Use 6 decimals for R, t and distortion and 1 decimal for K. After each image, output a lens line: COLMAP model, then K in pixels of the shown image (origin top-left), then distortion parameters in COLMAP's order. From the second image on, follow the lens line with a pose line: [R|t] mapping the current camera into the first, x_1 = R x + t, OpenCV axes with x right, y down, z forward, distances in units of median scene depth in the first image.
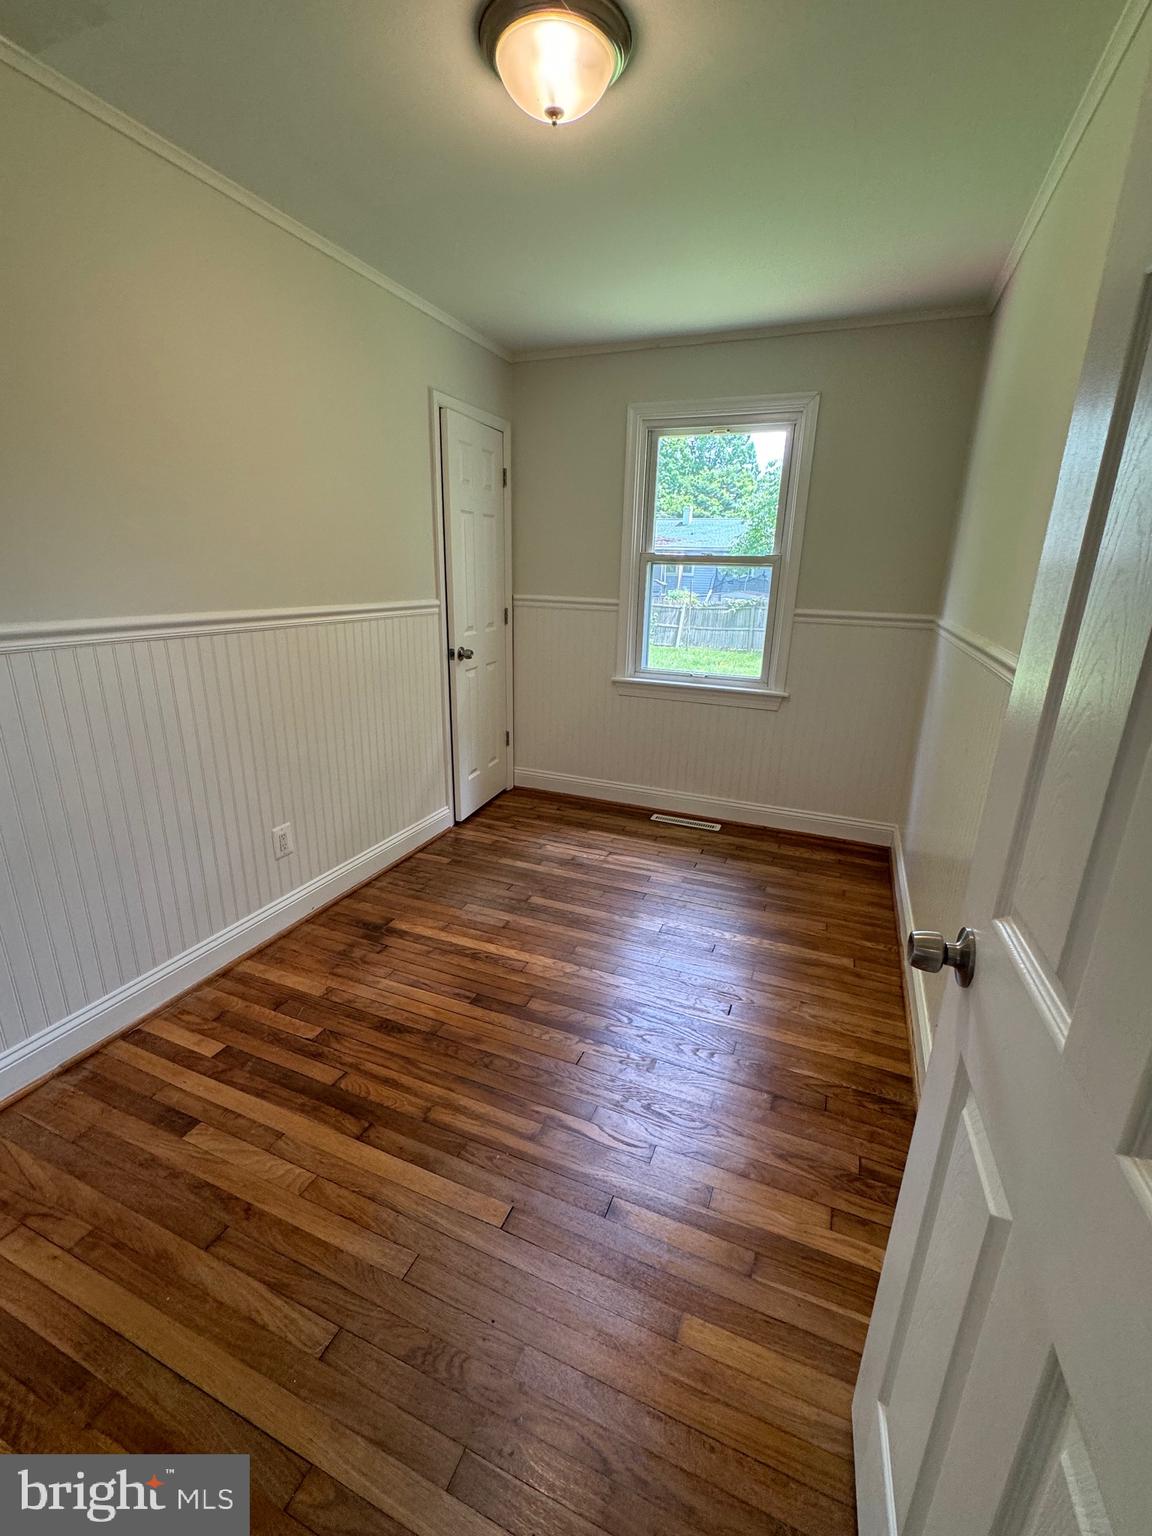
lens RADIAL K [[654.2, 0, 576.0], [0, 654.2, 768.0], [0, 0, 1]] dist [0.002309, 0.000164]
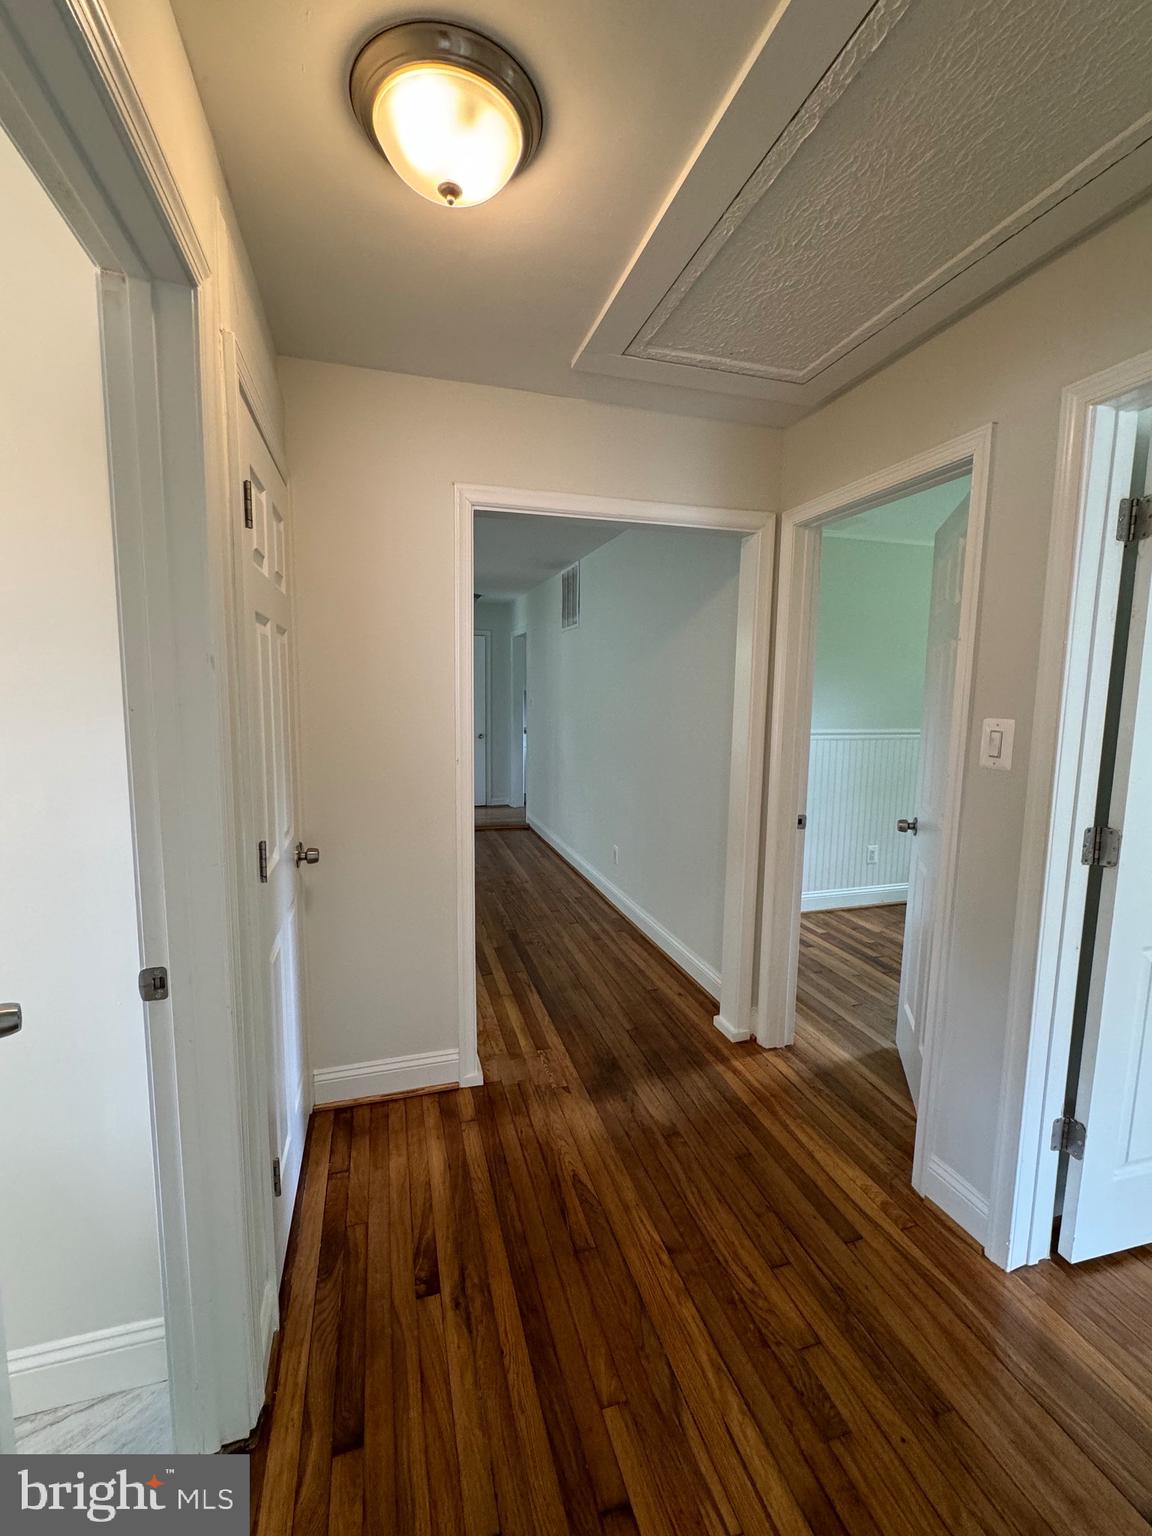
lens RADIAL K [[654.2, 0, 576.0], [0, 654.2, 768.0], [0, 0, 1]] dist [0.002309, 0.000164]
pose [[0.636074, 0.078037, -0.767672, 0.463925], [-0.227902, 0.969490, -0.090281, 0.267608], [0.737205, 0.232379, 0.634452, -0.932242]]
